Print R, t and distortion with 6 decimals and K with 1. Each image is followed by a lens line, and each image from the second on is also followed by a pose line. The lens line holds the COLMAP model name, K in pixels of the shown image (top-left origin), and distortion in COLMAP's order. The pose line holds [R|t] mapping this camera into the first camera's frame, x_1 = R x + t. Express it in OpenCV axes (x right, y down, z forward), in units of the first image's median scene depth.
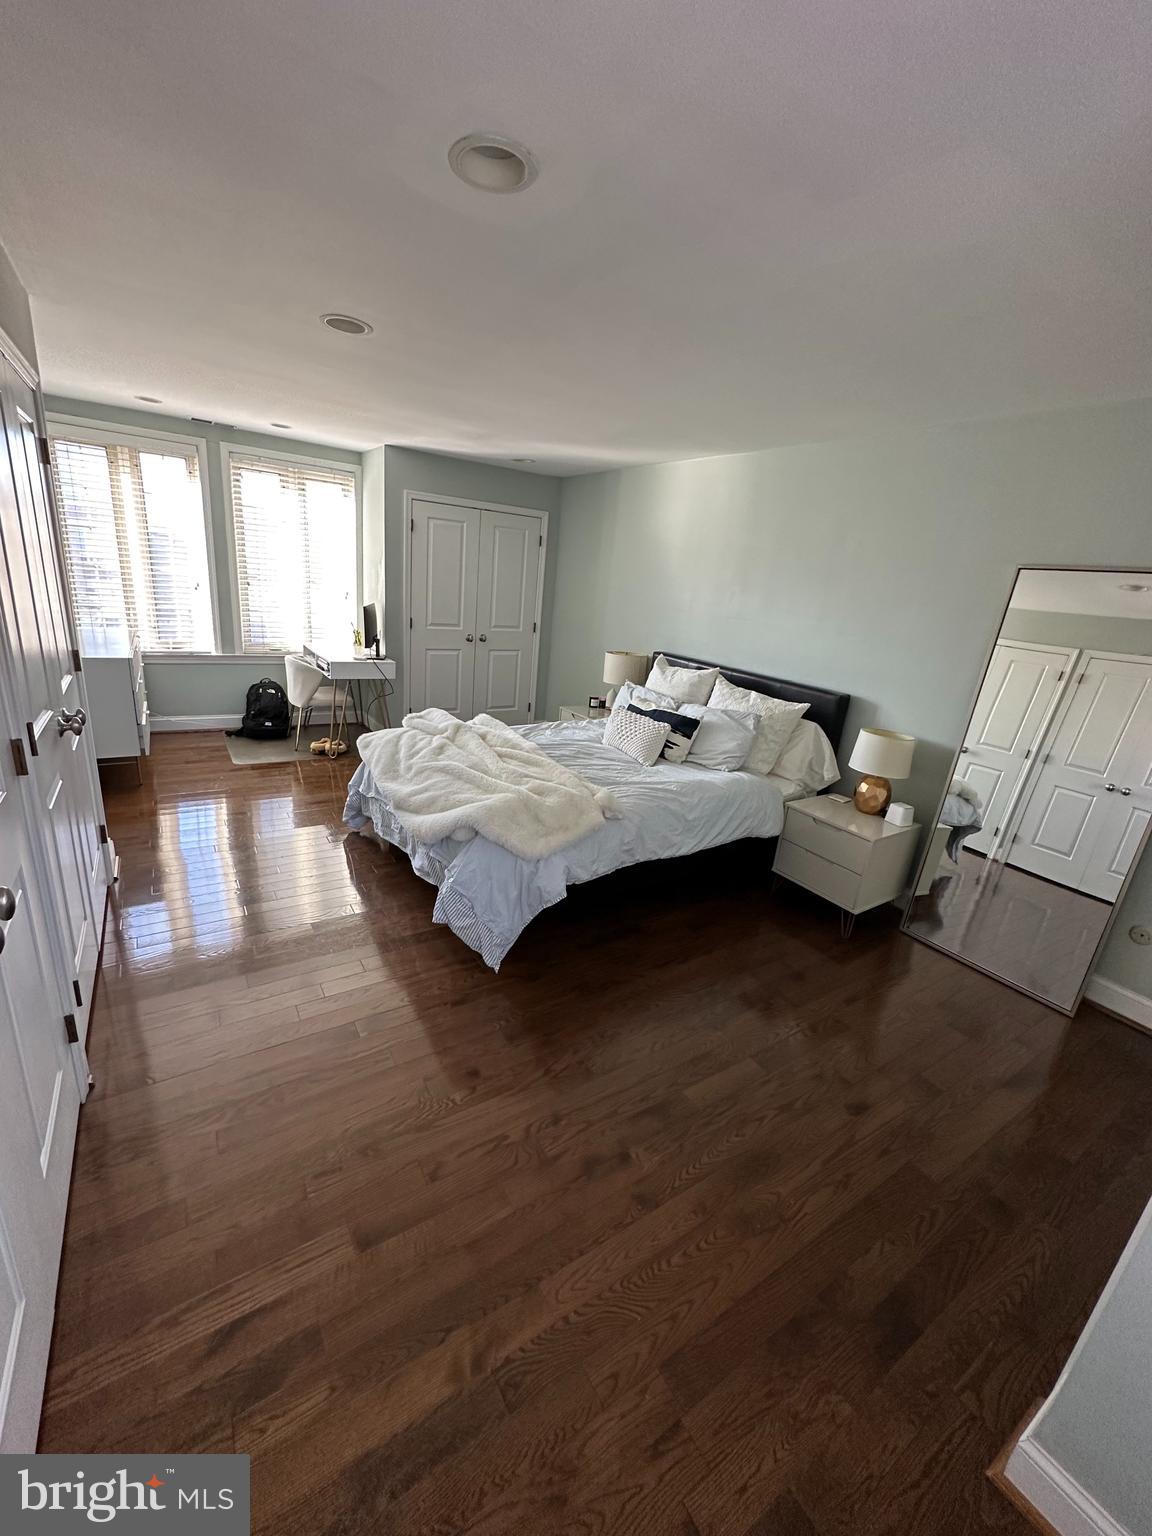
lens RADIAL K [[611.9, 0, 572.6], [0, 611.9, 770.8], [0, 0, 1]] dist [0.003498, 0.000238]
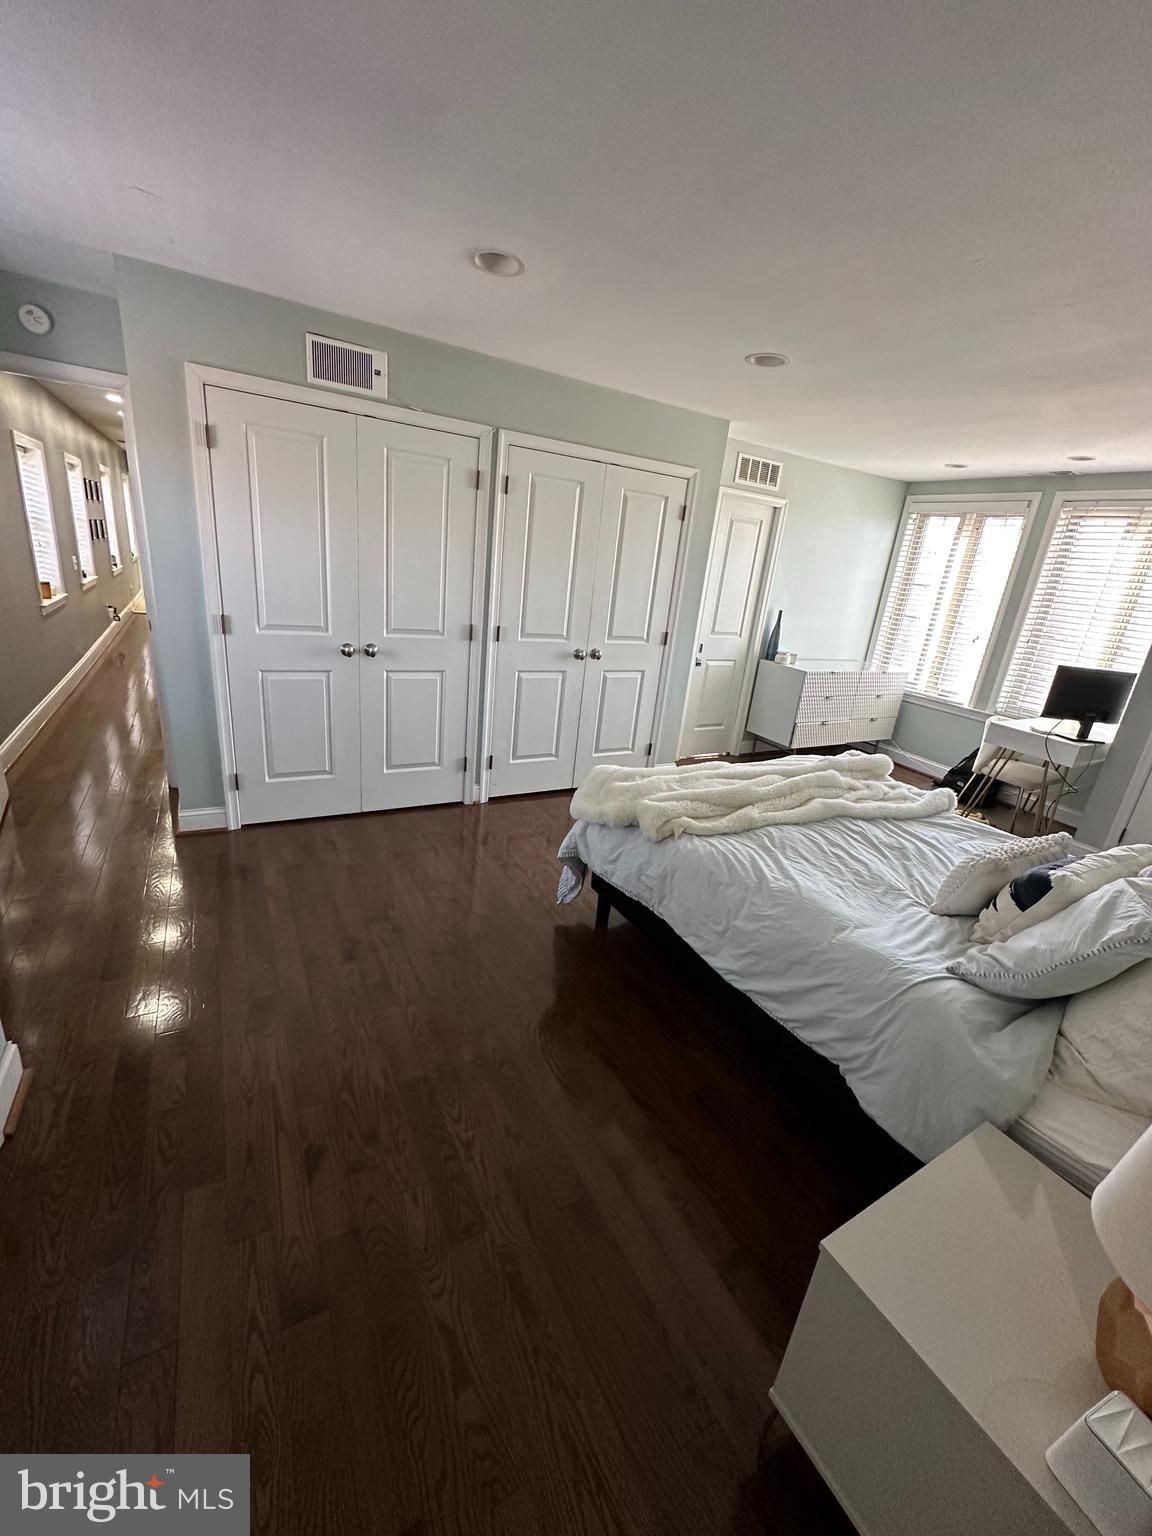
lens RADIAL K [[611.9, 0, 576.9], [0, 611.9, 767.8], [0, 0, 1]] dist [0.003498, 0.000238]
pose [[-0.051503, 0.234020, -0.970867, 0.540576], [-0.409169, 0.881871, 0.234274, -0.099994], [0.911004, 0.409315, 0.050335, 0.531182]]
